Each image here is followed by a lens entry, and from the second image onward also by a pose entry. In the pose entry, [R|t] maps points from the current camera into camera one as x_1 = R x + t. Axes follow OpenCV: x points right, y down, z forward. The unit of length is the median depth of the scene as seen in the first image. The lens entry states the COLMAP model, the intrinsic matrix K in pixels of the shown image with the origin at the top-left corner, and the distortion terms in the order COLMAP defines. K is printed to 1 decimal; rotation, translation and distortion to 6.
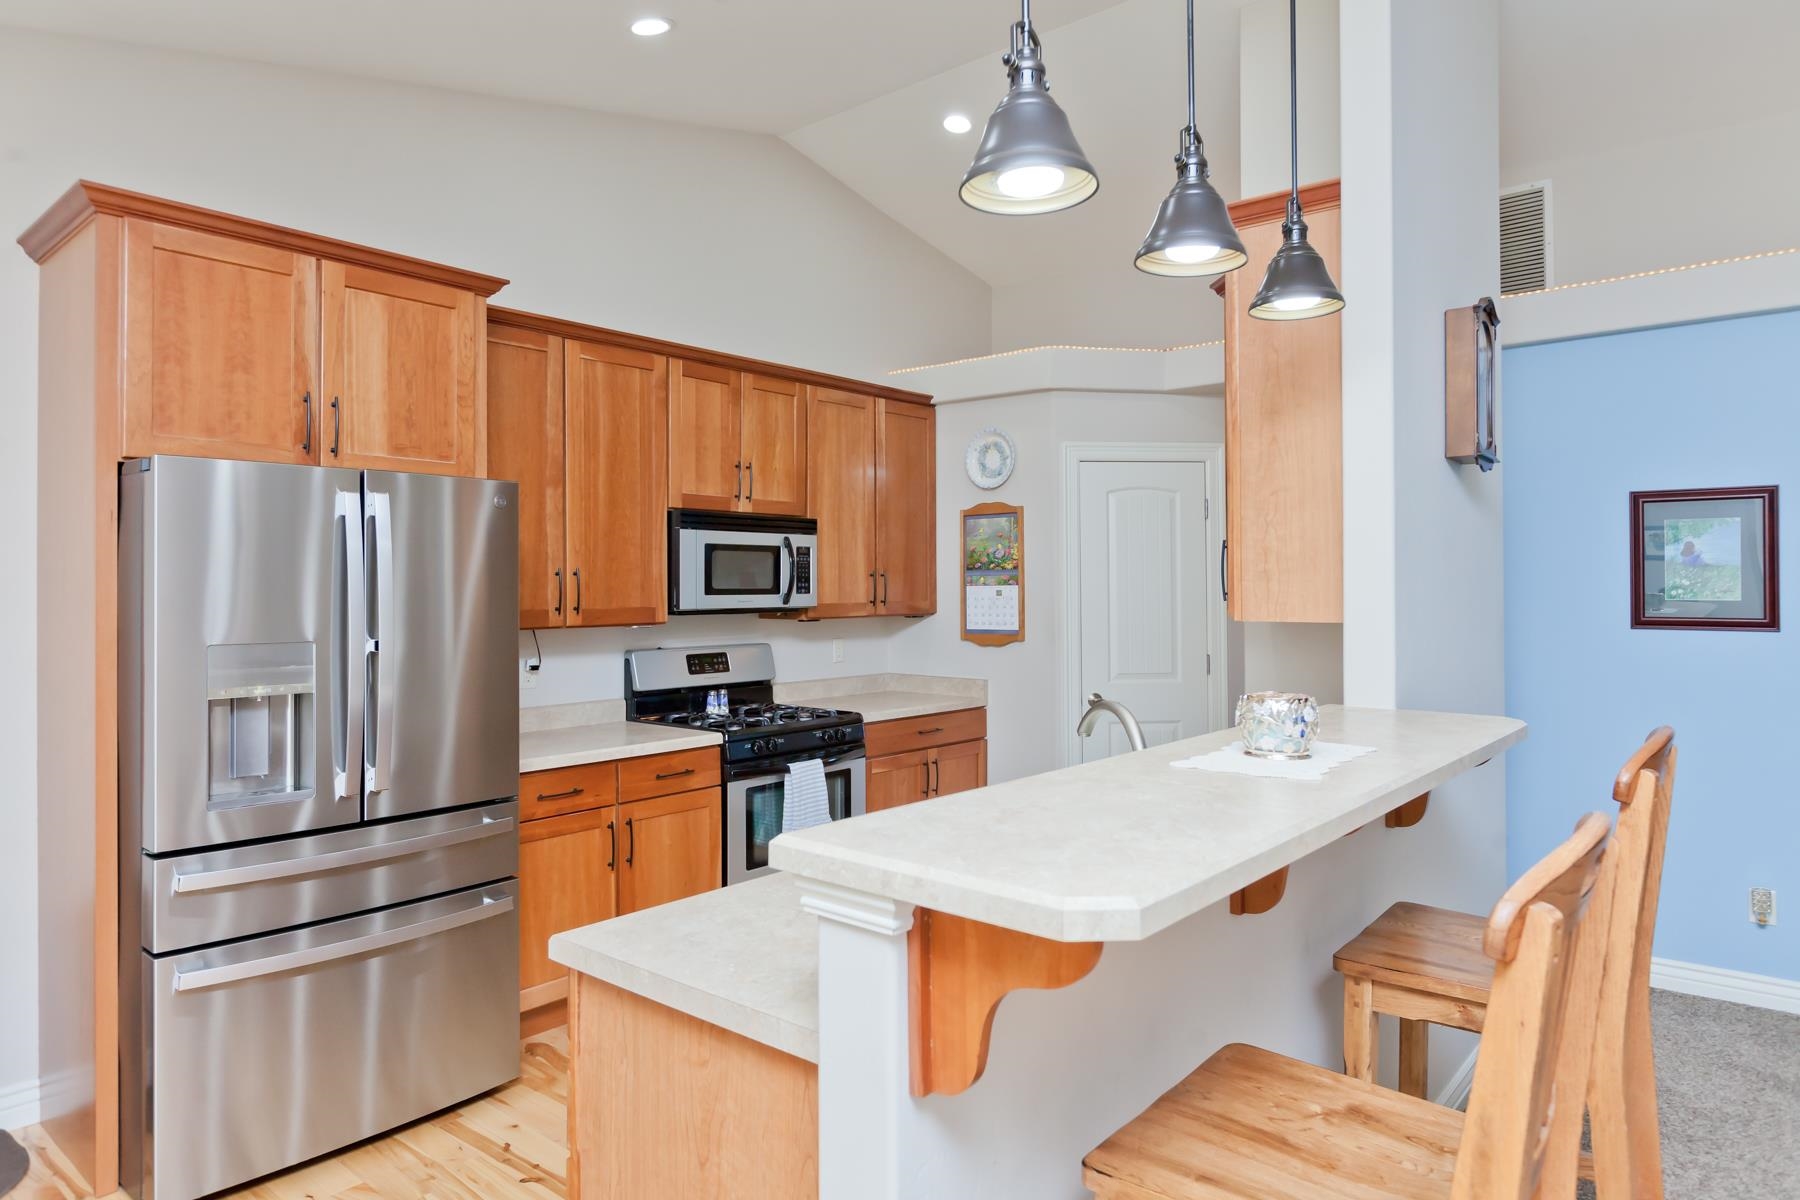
lens RADIAL K [[1084.7, 0, 906.5], [0, 1084.7, 583.0], [0, 0, 1]] dist [-0.005130, 0.000566]
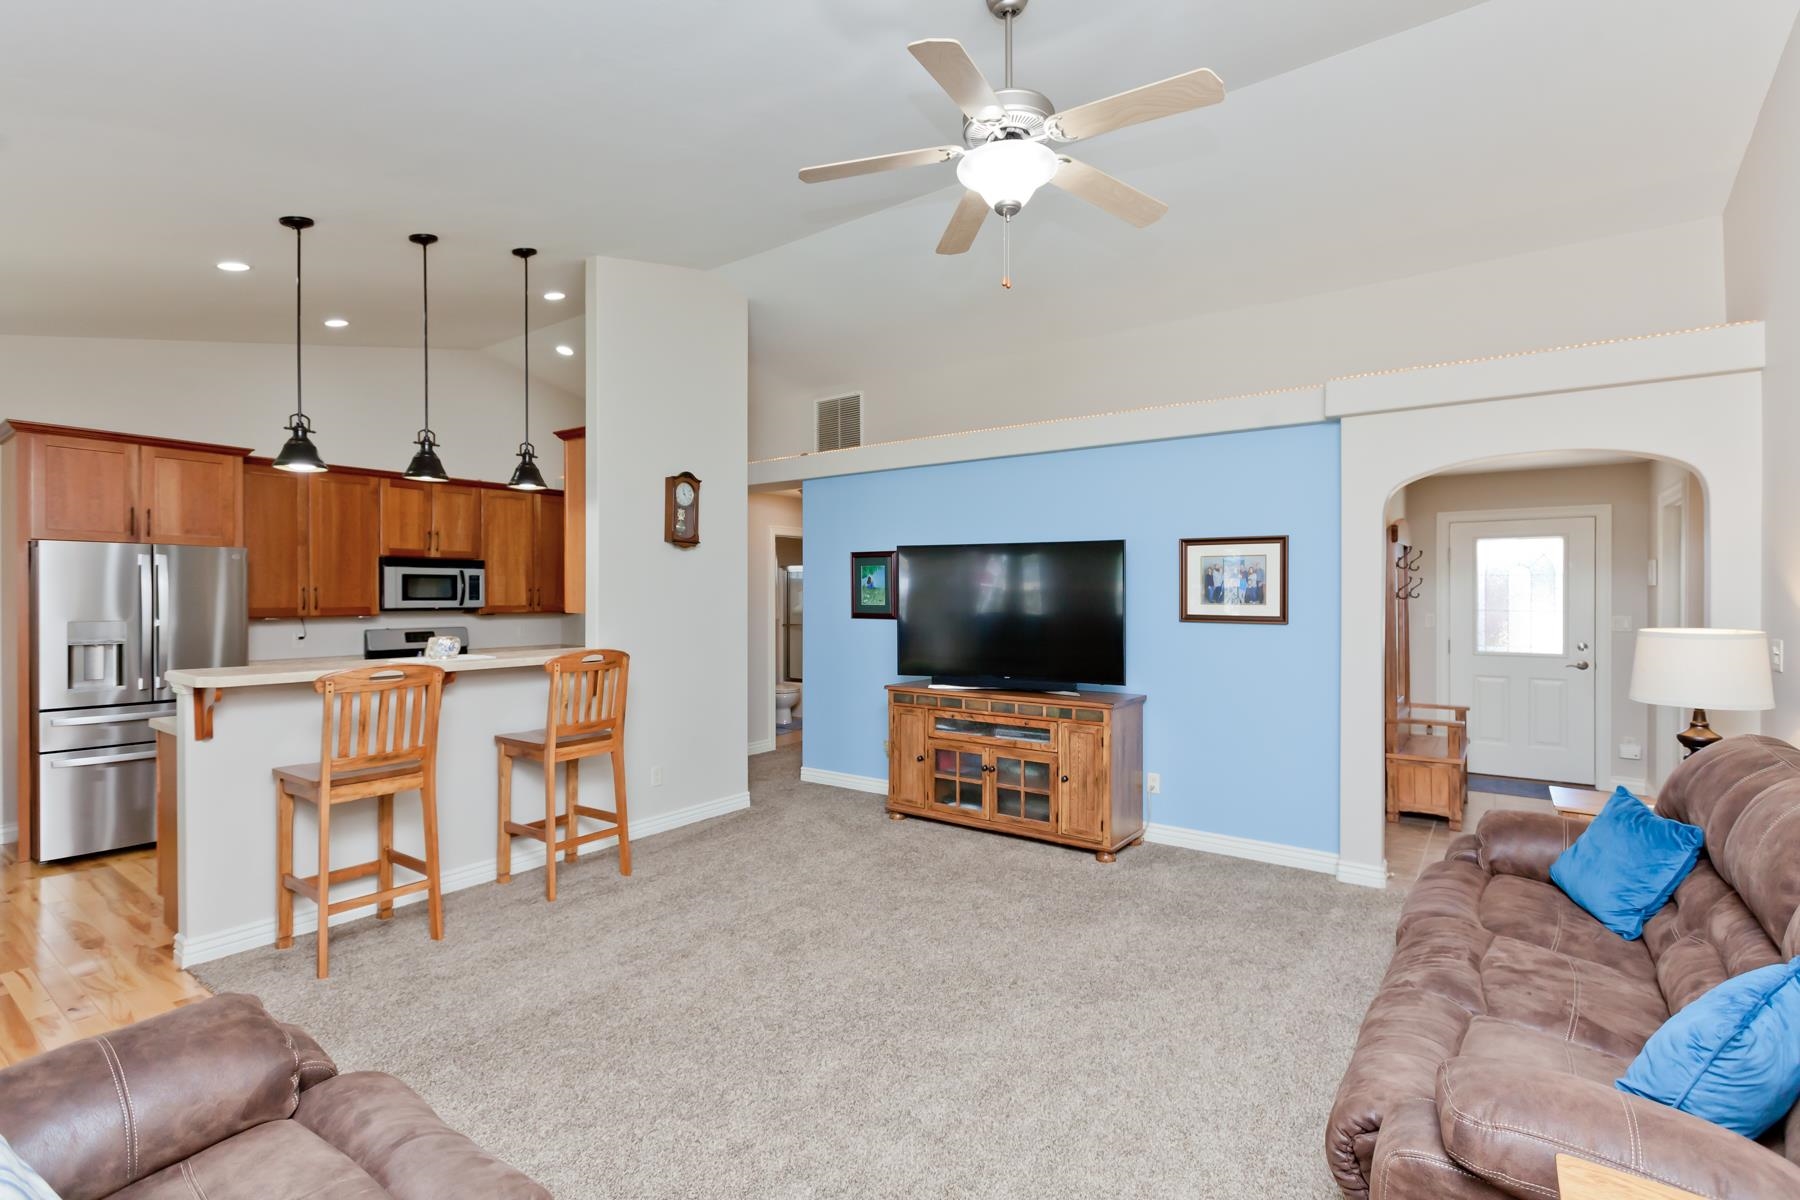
lens RADIAL K [[823.4, 0, 905.2], [0, 823.4, 596.3], [0, 0, 1]] dist [0.004109, -0.000925]
pose [[0.996827, 0.003649, 0.079509, 0.608493], [-0.003993, 0.999983, 0.004165, -0.006573], [-0.079493, -0.004469, 0.996825, -0.550058]]
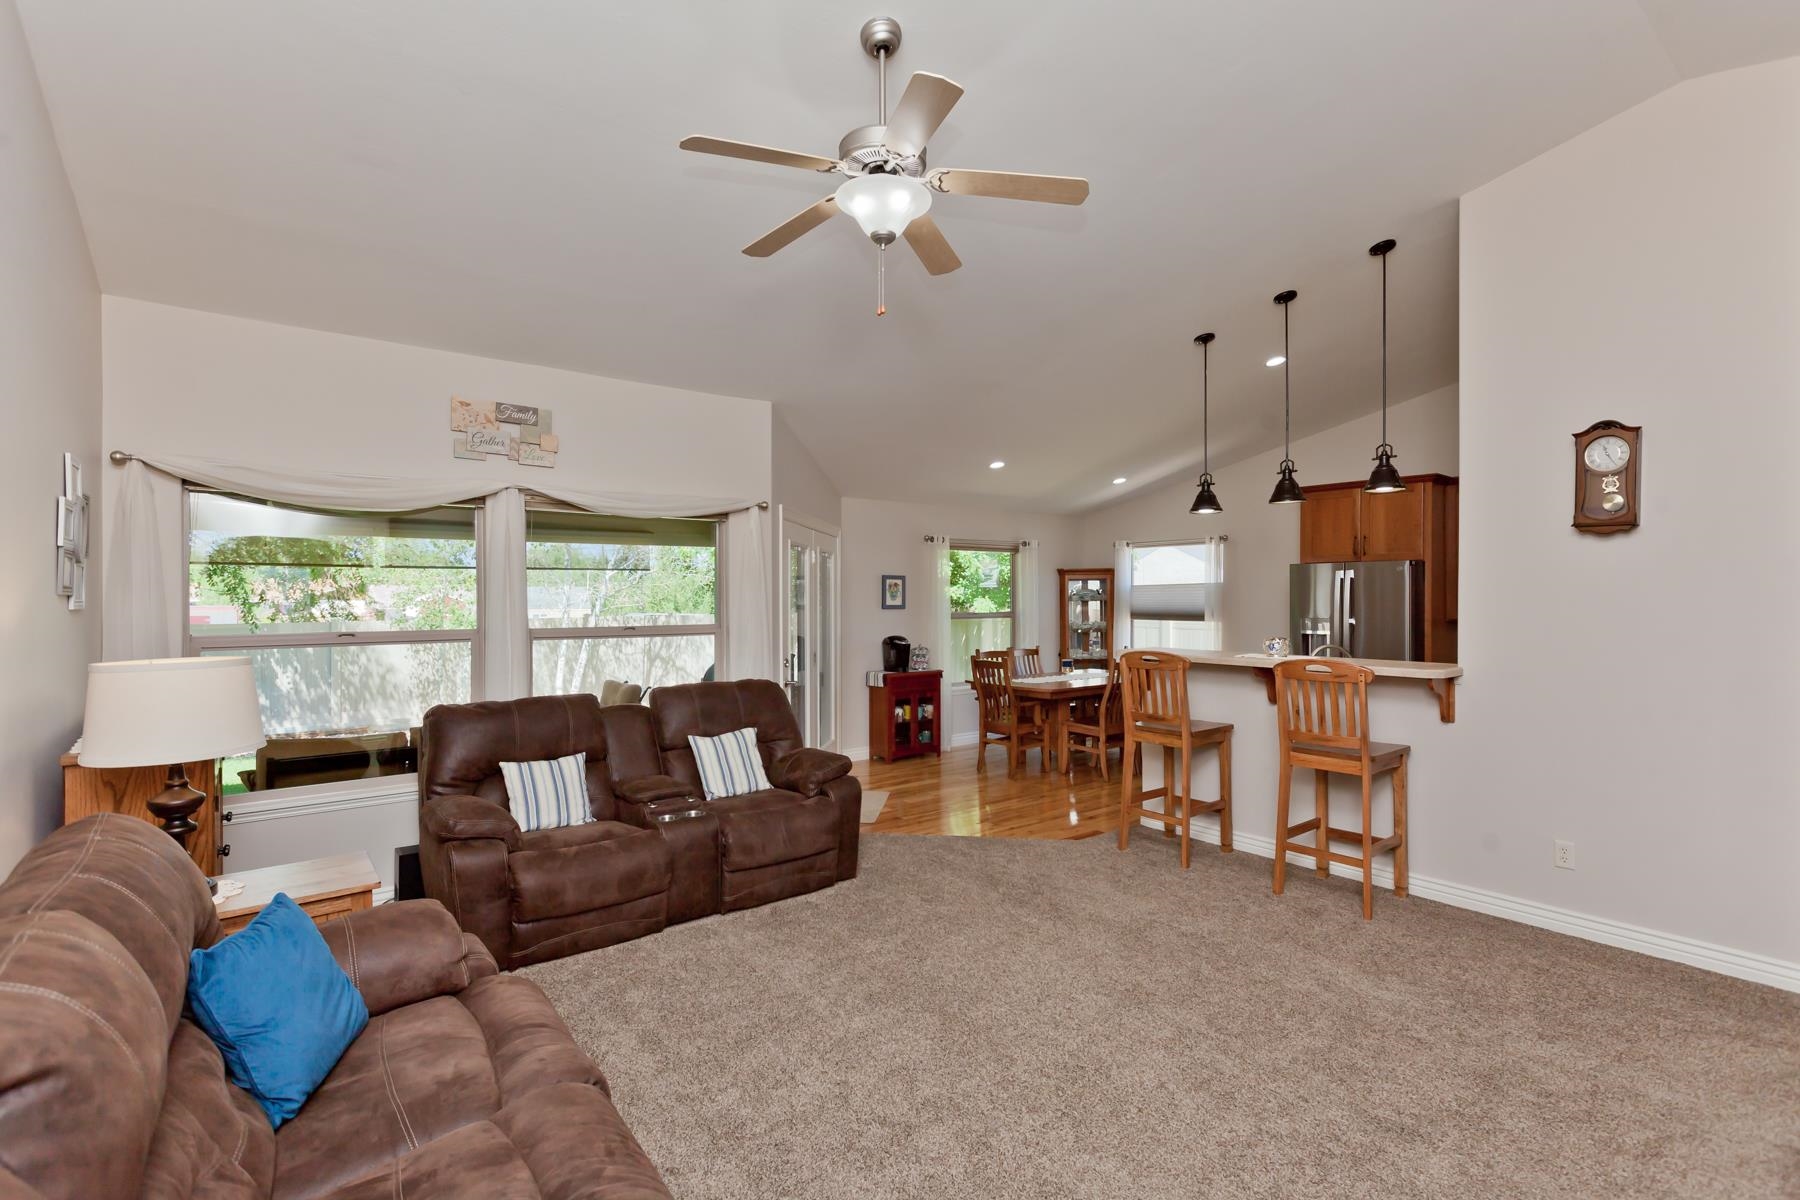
lens RADIAL K [[823.4, 0, 873.0], [0, 823.4, 608.0], [0, 0, 1]] dist [0.004109, -0.000925]
pose [[-0.231089, 0.019093, -0.972745, 1.341904], [0.005557, 0.999817, 0.018305, -0.017873], [0.972917, -0.001175, -0.231153, 0.165779]]
